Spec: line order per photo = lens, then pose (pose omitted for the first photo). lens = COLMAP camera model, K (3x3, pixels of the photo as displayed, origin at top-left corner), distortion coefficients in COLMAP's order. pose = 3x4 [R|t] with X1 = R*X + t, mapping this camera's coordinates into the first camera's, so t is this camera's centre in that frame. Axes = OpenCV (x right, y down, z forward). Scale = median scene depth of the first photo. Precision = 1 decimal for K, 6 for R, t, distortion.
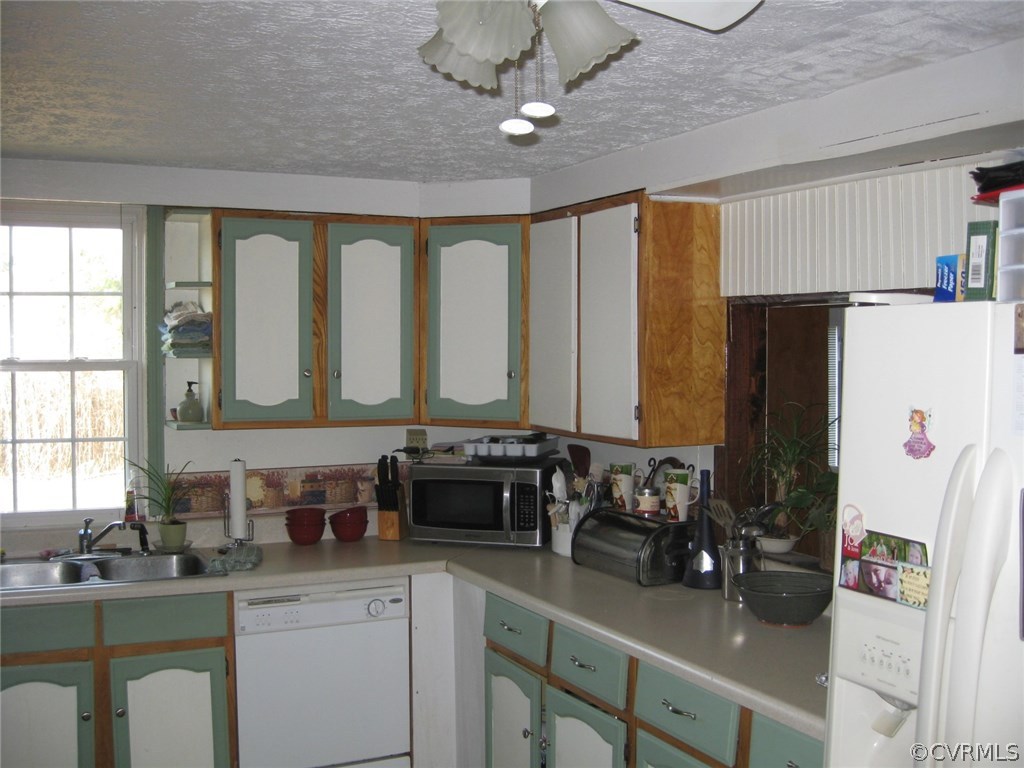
lens RADIAL K [[1233.9, 0, 512.0], [0, 1233.9, 384.0], [0, 0, 1]] dist [-0.080629, 0.052563]
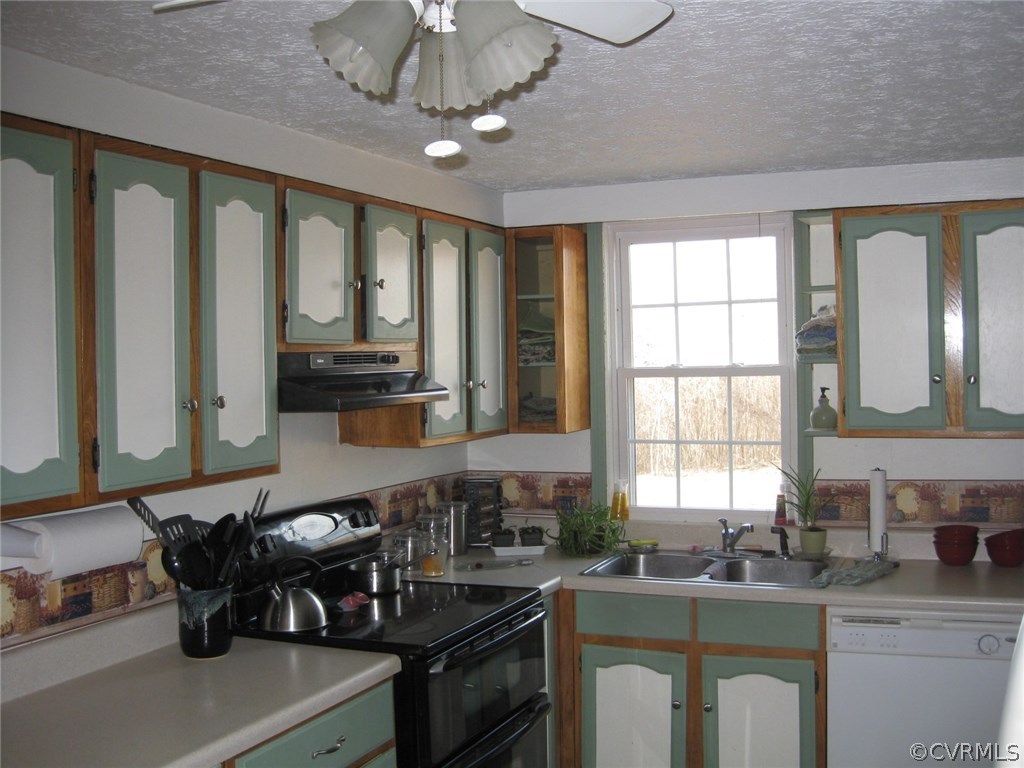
lens RADIAL K [[1233.9, 0, 512.0], [0, 1233.9, 384.0], [0, 0, 1]] dist [-0.080629, 0.052563]
pose [[0.680810, 0.003030, -0.732454, 0.286620], [0.002900, 0.999972, 0.006832, -0.011963], [0.732454, -0.006775, 0.680782, 0.148073]]
